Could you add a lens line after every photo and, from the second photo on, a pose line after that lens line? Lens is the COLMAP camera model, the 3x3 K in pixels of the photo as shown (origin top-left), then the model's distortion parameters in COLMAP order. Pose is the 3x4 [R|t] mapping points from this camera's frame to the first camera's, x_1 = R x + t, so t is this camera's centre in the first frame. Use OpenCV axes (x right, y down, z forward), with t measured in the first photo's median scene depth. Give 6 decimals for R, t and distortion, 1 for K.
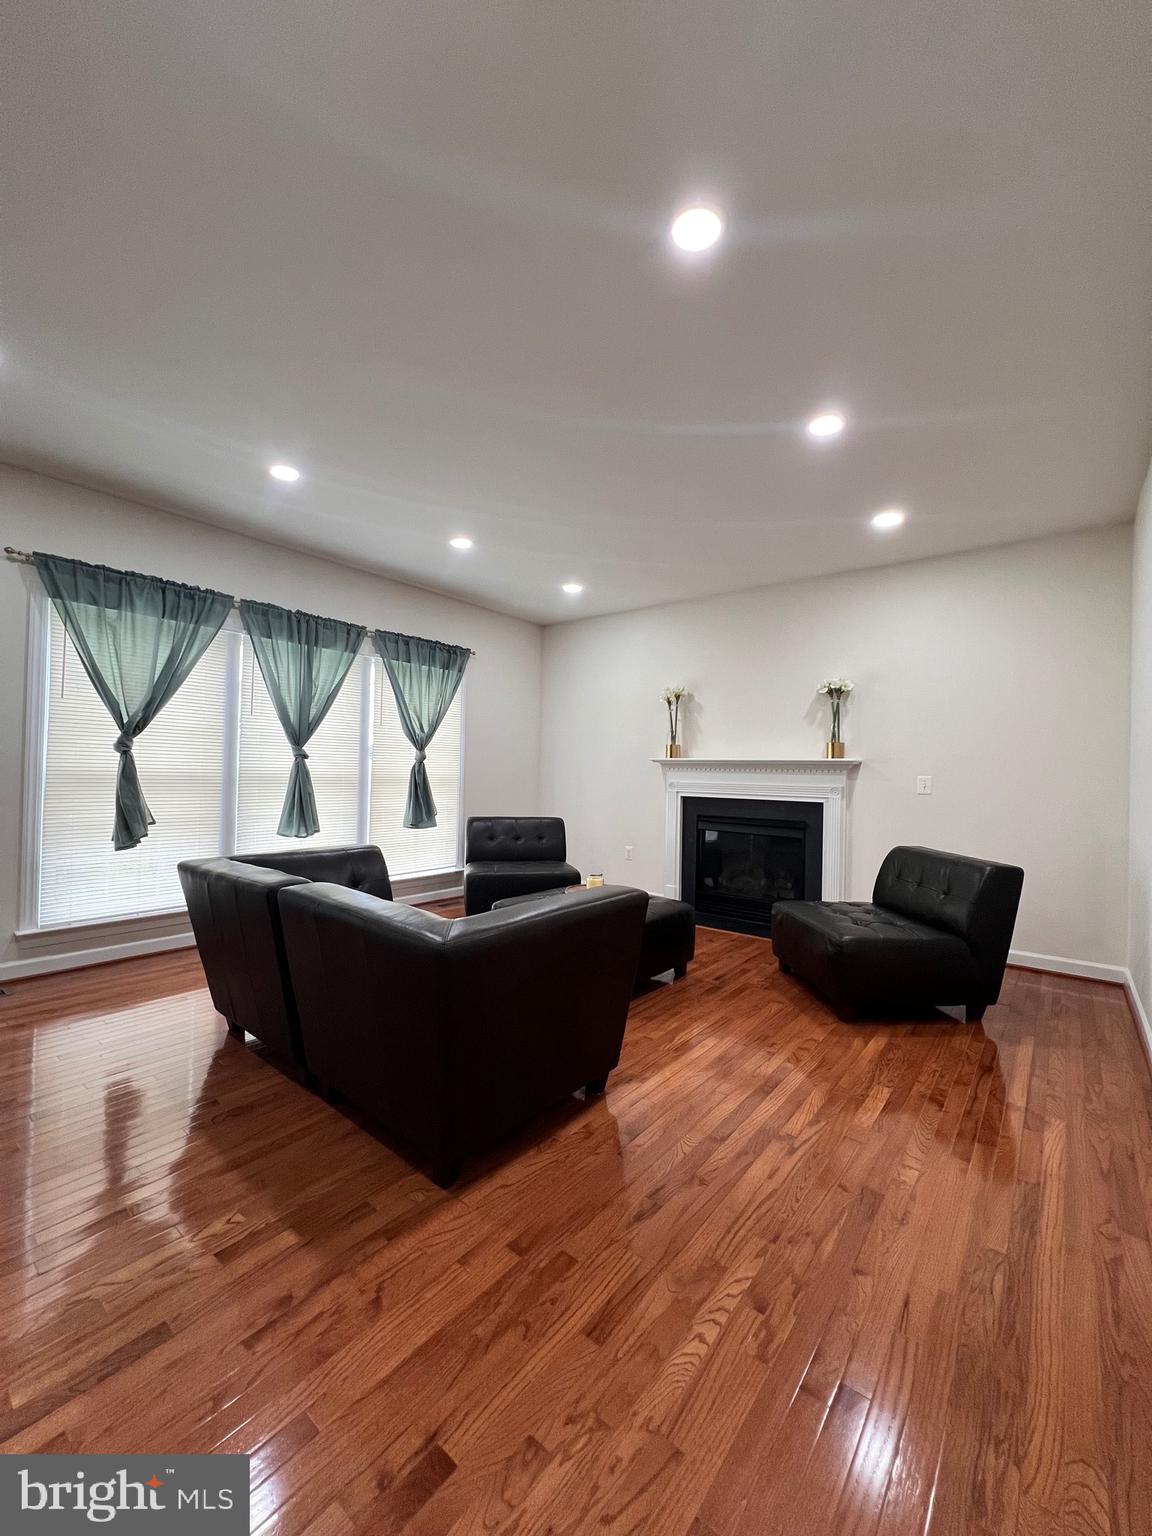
lens RADIAL K [[611.5, 0, 572.3], [0, 611.5, 768.1], [0, 0, 1]] dist [-0.001578, 0.000156]
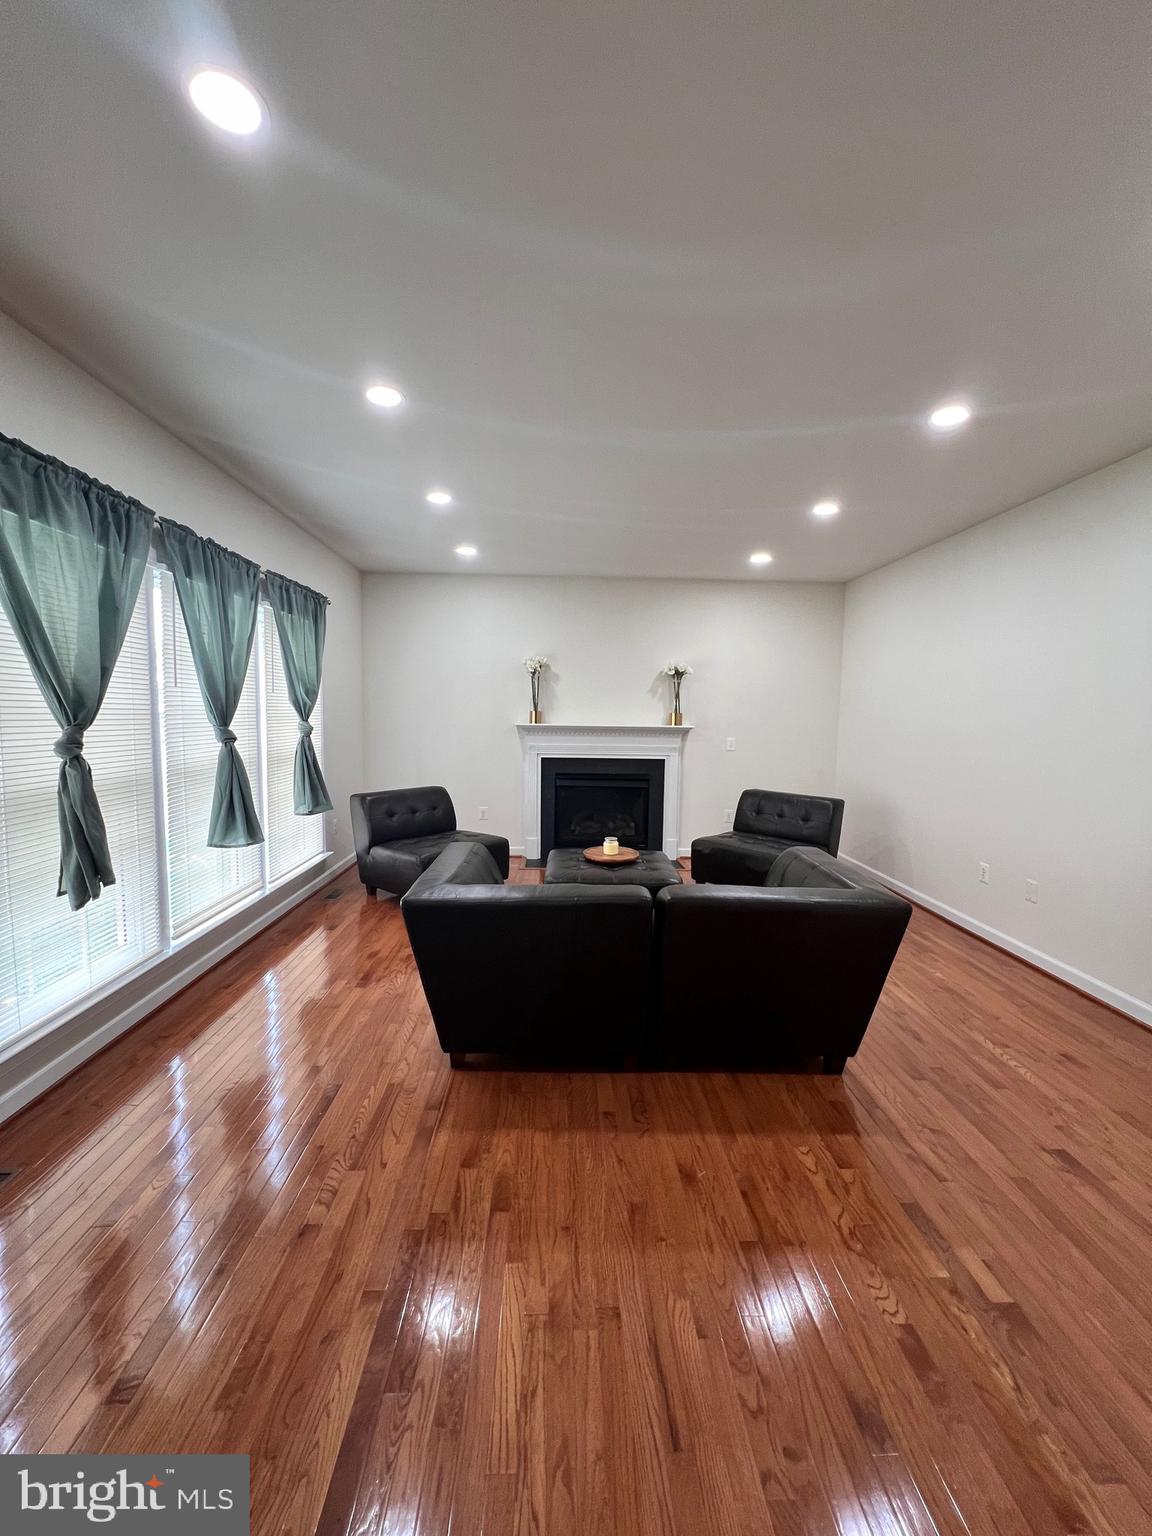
lens RADIAL K [[611.5, 0, 572.3], [0, 611.5, 768.1], [0, 0, 1]] dist [-0.001578, 0.000156]
pose [[0.765086, -0.066031, 0.640533, -0.580998], [-0.003544, 0.994282, 0.106732, -0.063360], [-0.643918, -0.083929, 0.760477, 0.142231]]
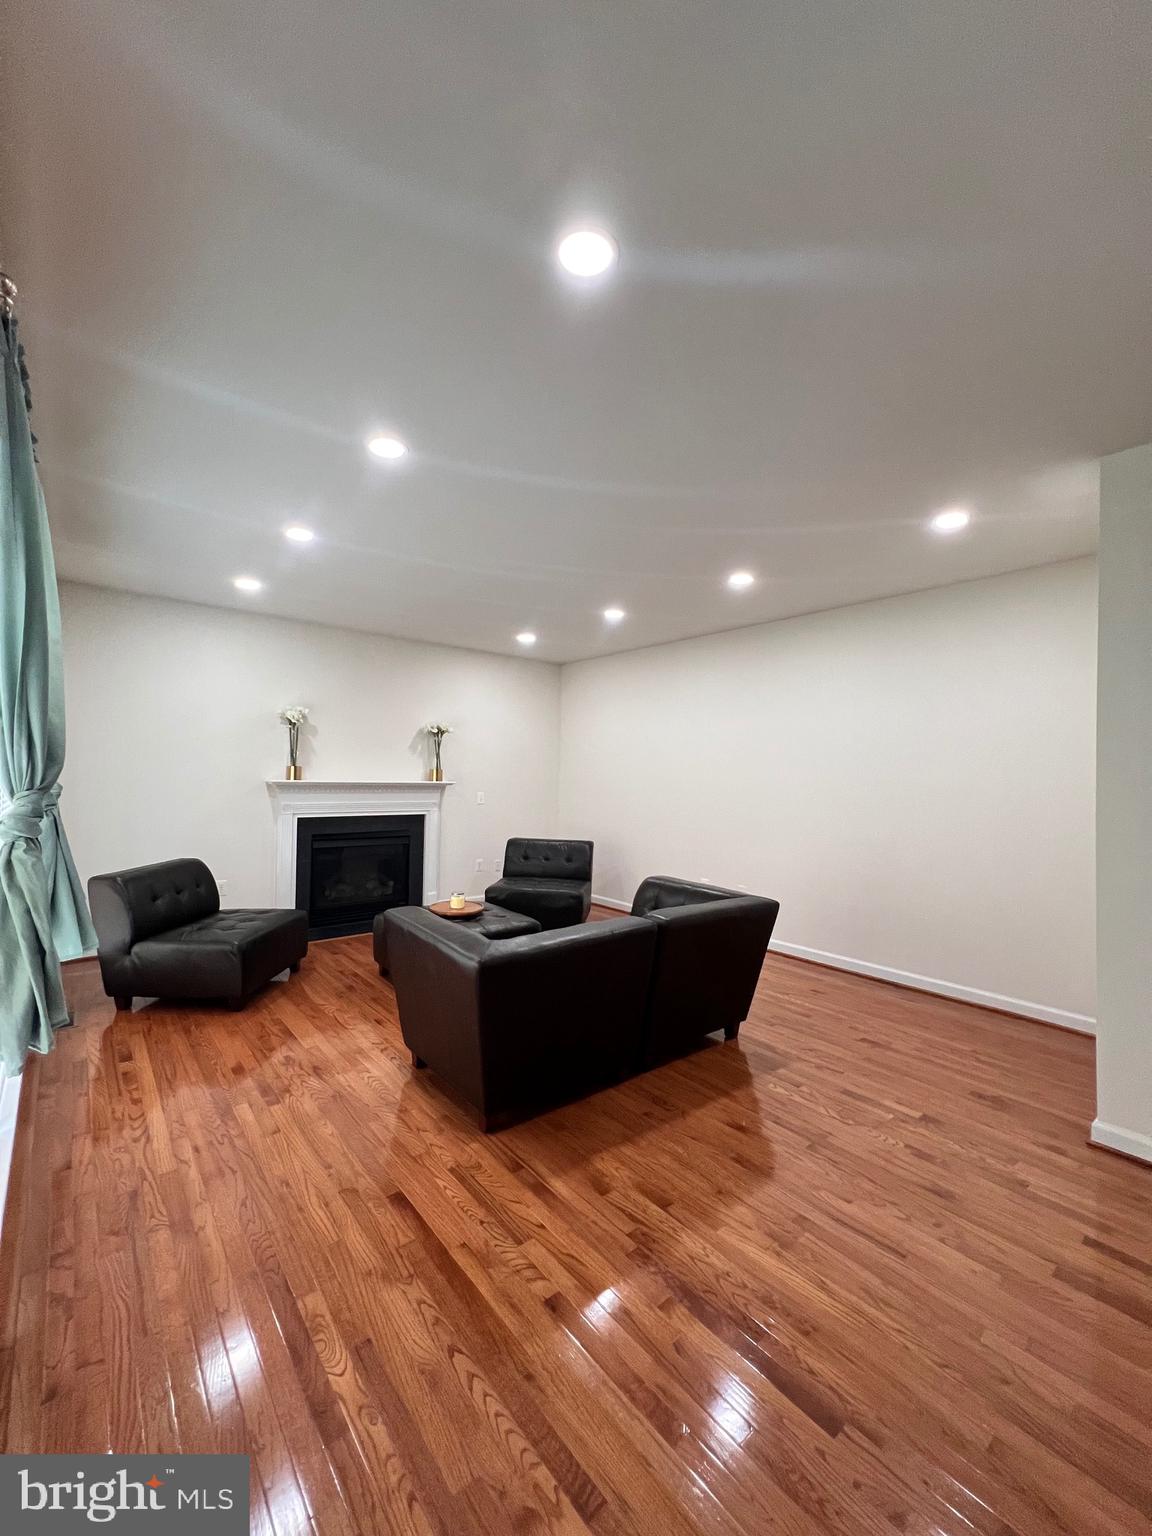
lens RADIAL K [[611.5, 0, 572.3], [0, 611.5, 768.1], [0, 0, 1]] dist [-0.001578, 0.000156]
pose [[0.211375, -0.005854, 0.977388, -0.831126], [-0.021536, 0.999711, 0.010645, -0.065503], [-0.977168, -0.023299, 0.211188, 0.419851]]
